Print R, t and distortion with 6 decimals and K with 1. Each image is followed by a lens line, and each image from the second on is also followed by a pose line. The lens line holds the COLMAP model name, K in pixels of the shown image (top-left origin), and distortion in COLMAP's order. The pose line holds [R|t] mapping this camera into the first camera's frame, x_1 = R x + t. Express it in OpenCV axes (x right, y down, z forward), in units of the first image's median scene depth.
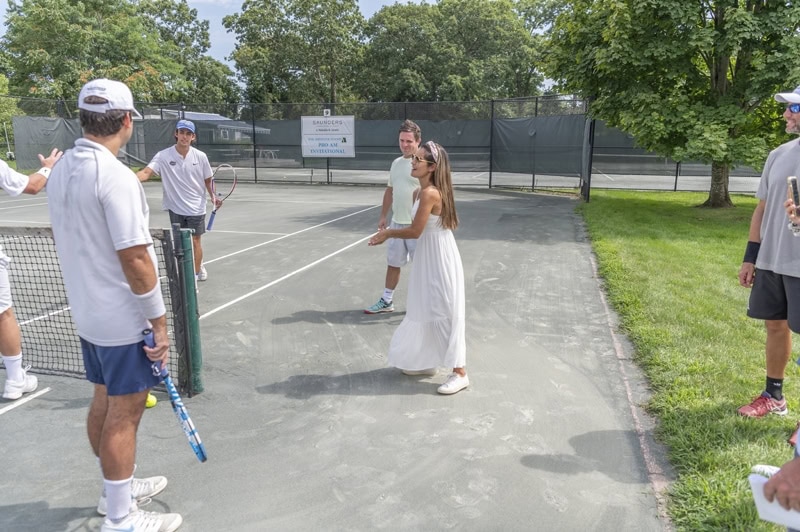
lens RADIAL K [[588.9, 0, 400.0], [0, 588.9, 266.0], [0, 0, 1]] dist [0.039491, -0.075973]
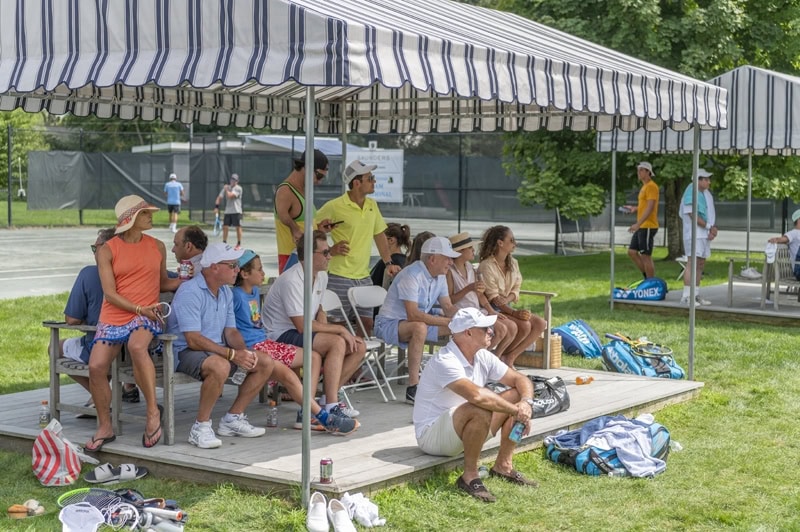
lens RADIAL K [[1297.9, 0, 400.0], [0, 1297.9, 266.0], [0, 0, 1]] dist [-0.014140, 0.045074]
pose [[0.936816, 0.032024, -0.348354, 0.213646], [-0.080372, 0.988866, -0.125237, 0.046270], [0.340465, 0.145322, 0.928959, -0.234850]]
